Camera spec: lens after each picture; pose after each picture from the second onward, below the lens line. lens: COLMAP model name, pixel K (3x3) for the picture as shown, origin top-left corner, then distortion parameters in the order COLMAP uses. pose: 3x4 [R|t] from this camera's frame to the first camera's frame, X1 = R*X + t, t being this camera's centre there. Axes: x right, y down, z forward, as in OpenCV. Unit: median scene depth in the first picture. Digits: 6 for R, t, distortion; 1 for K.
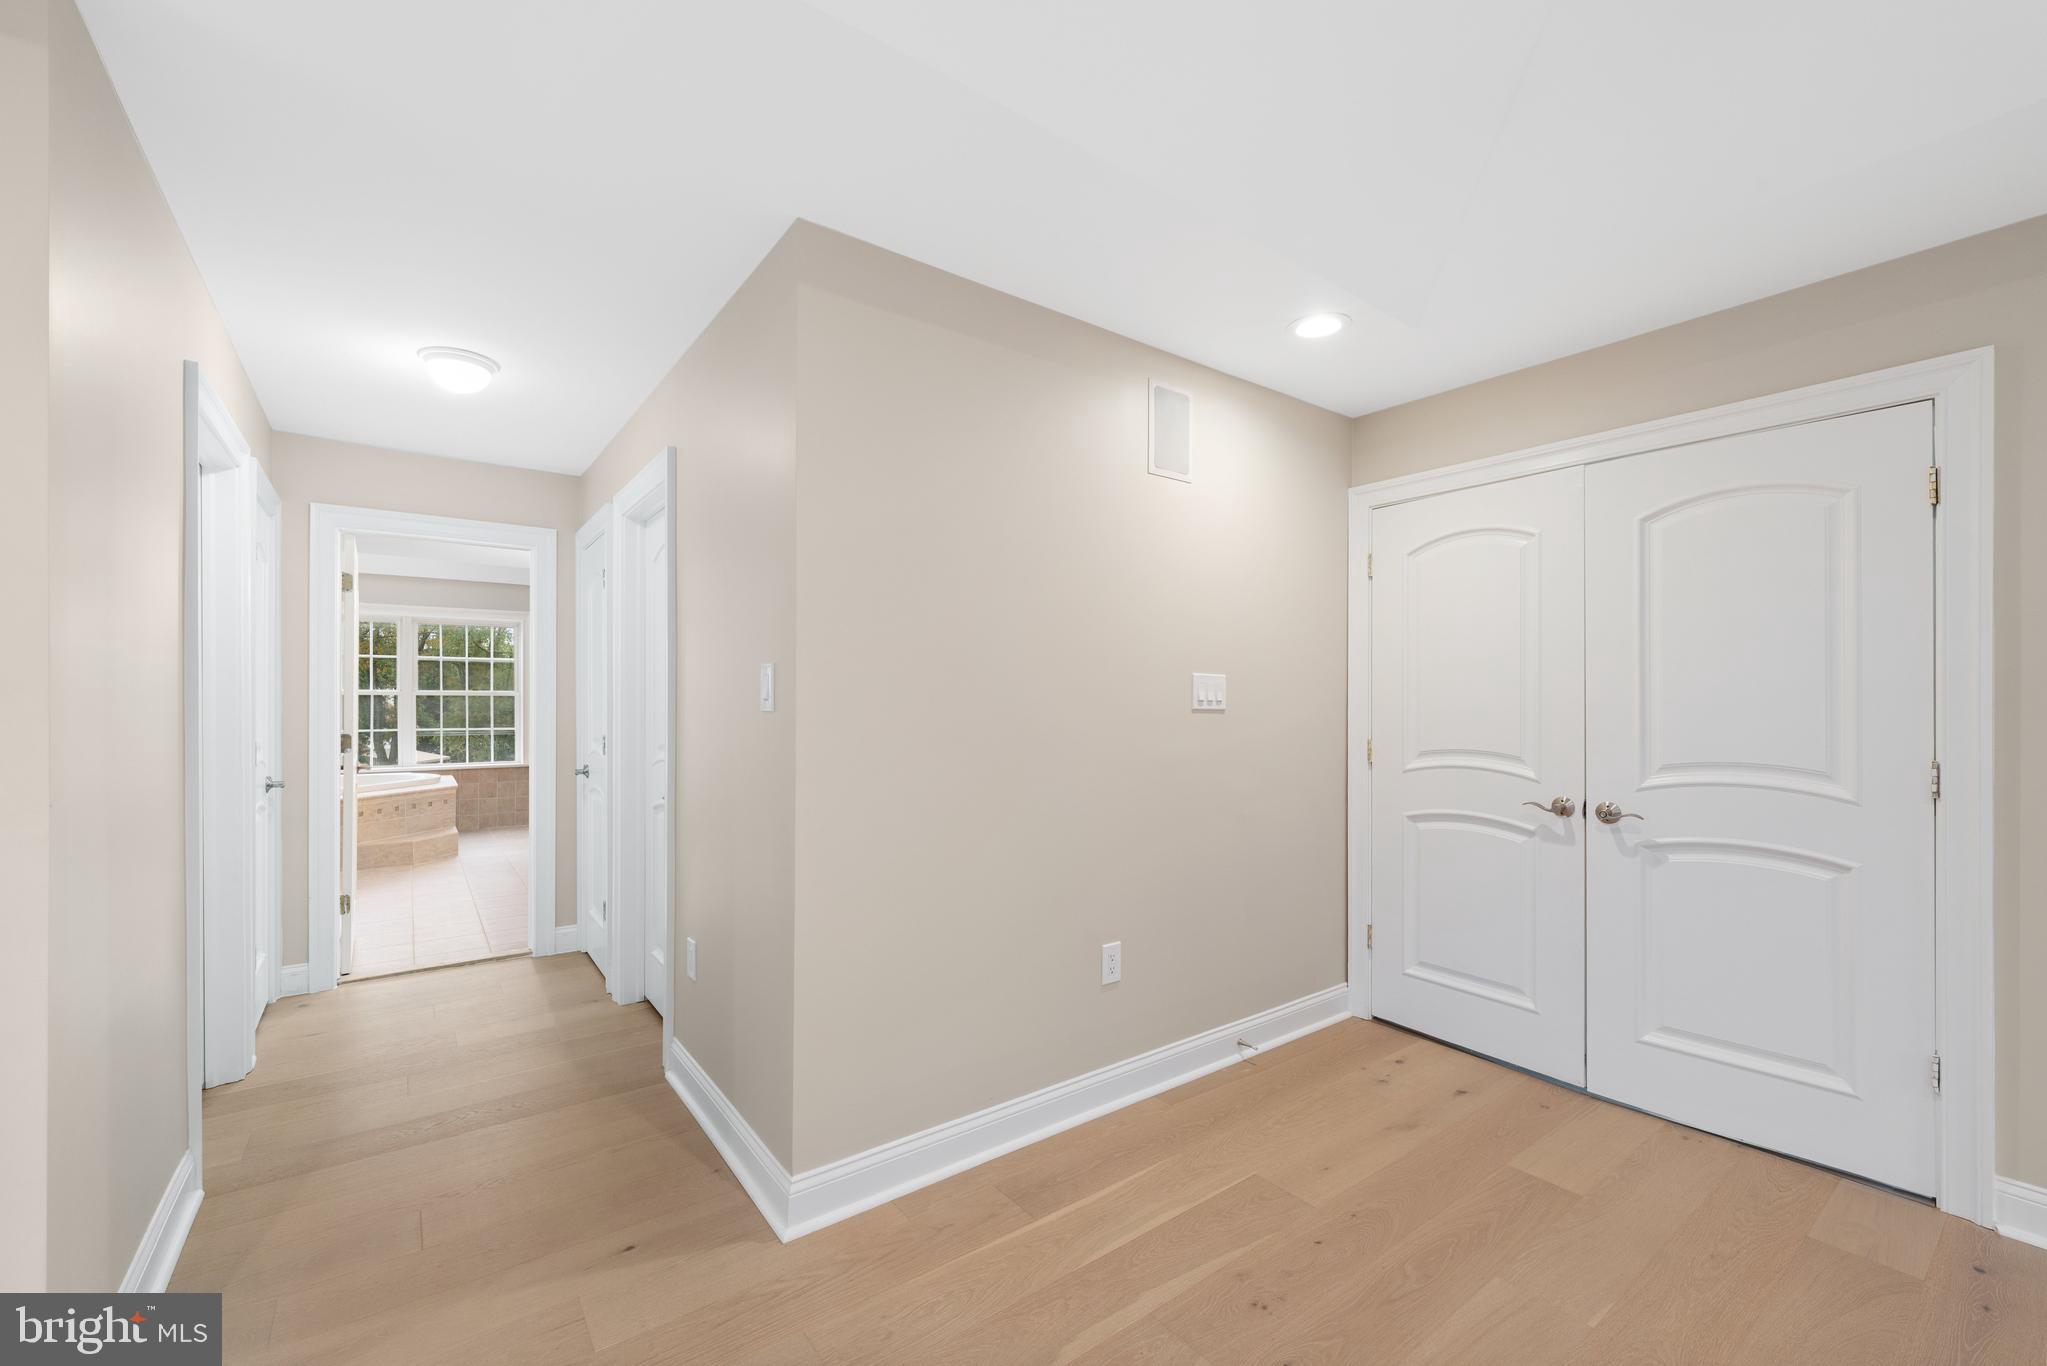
lens RADIAL K [[832.7, 0, 1019.4], [0, 832.7, 696.1], [0, 0, 1]] dist [0.001775, -0.000293]
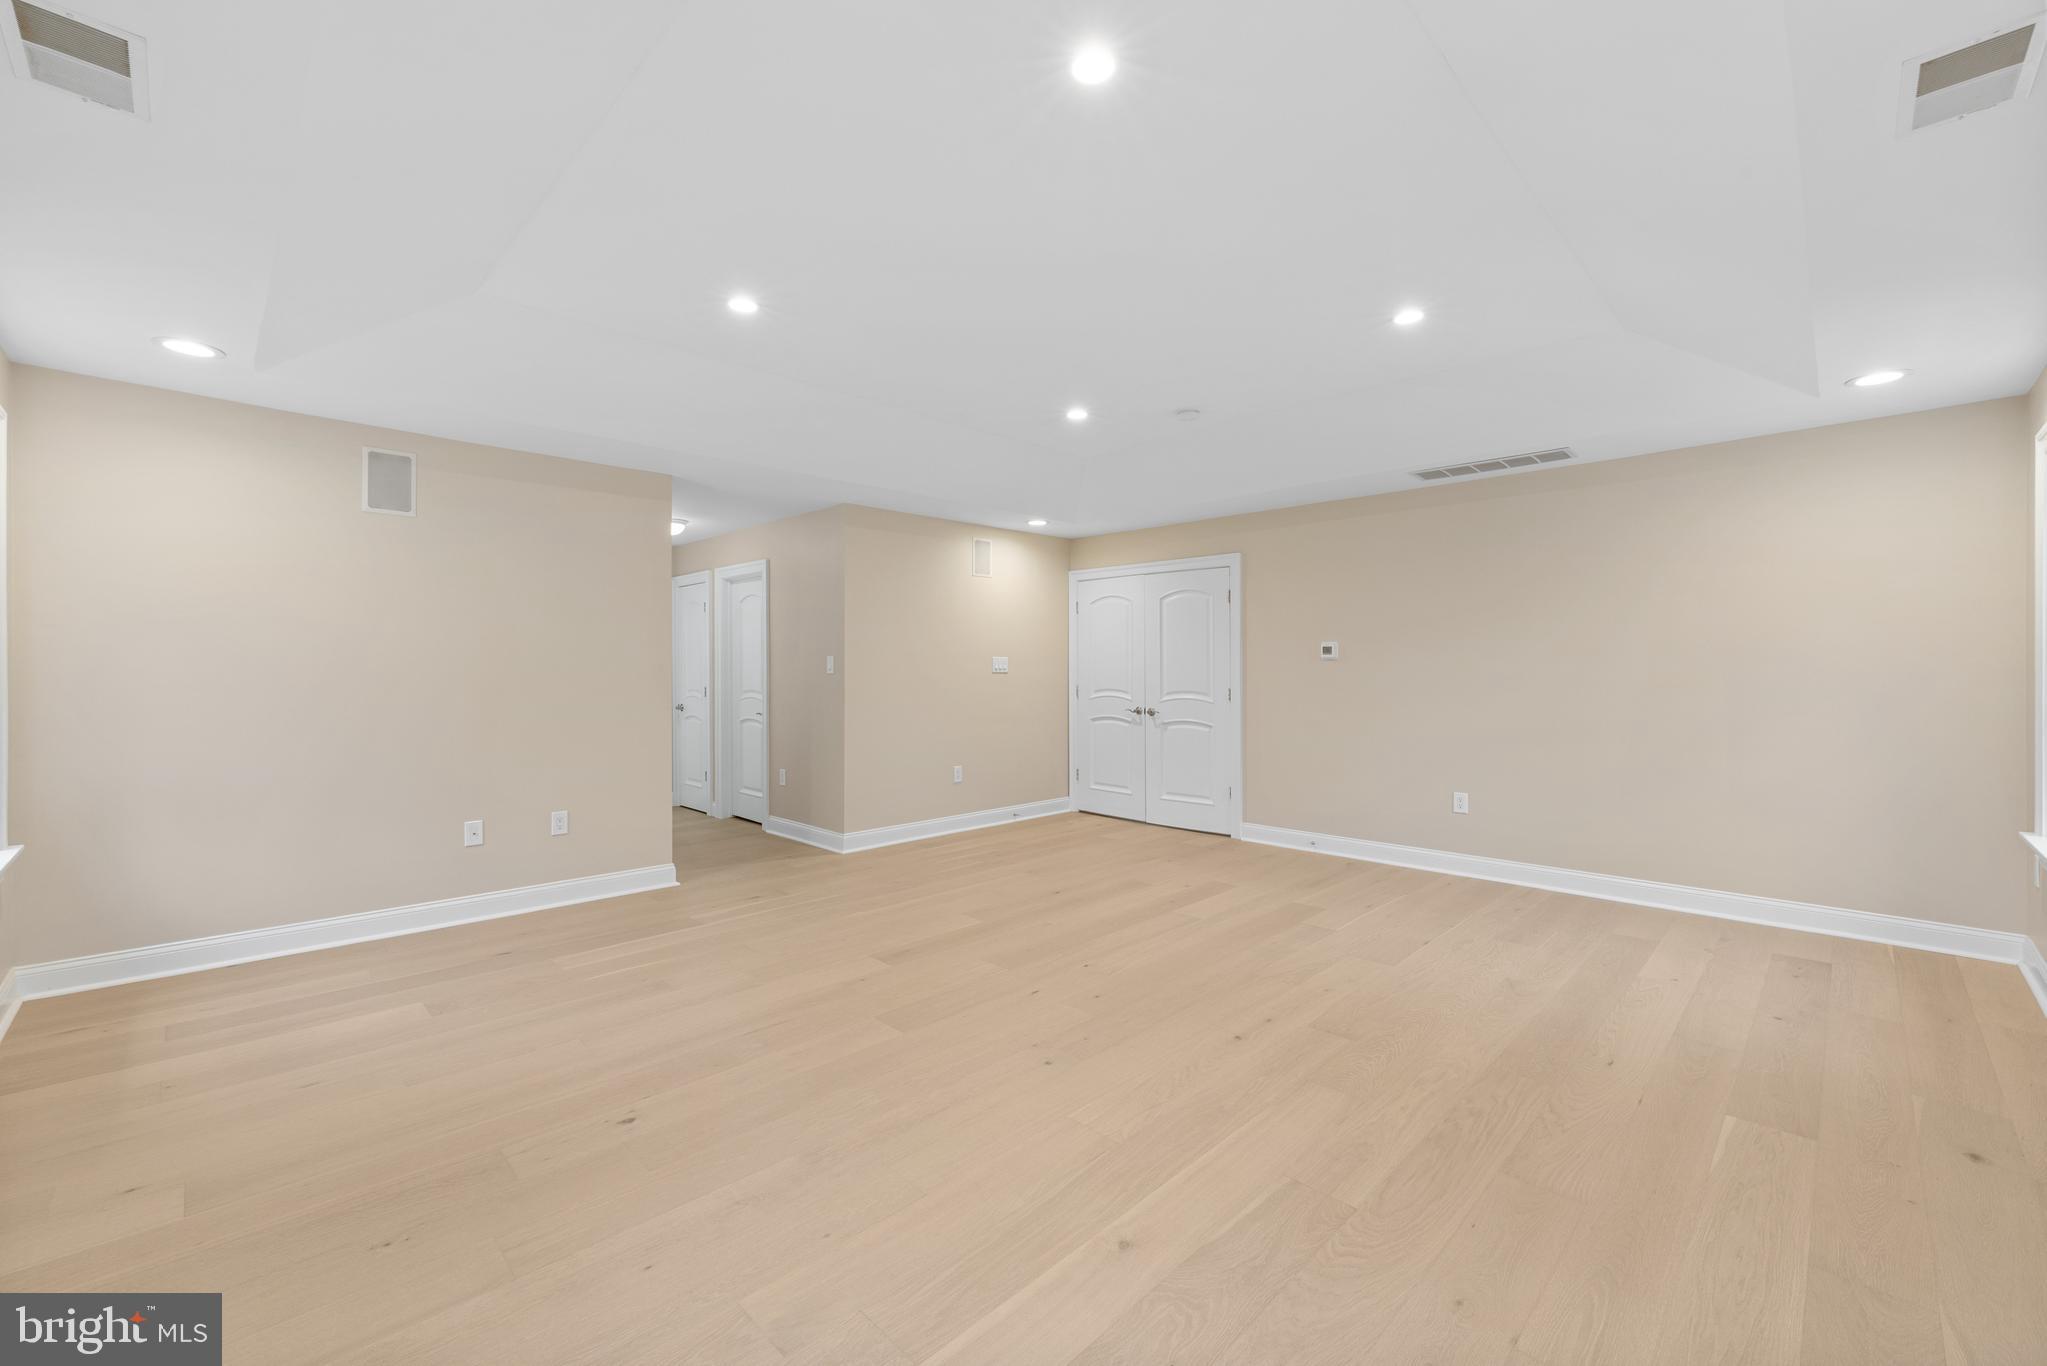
lens RADIAL K [[832.7, 0, 1019.1], [0, 832.7, 674.0], [0, 0, 1]] dist [0.001775, -0.000293]
pose [[0.990219, -0.004672, 0.139443, -0.051378], [0.002323, 0.999853, 0.017003, -0.019811], [-0.139502, -0.016513, 0.990084, -1.438774]]
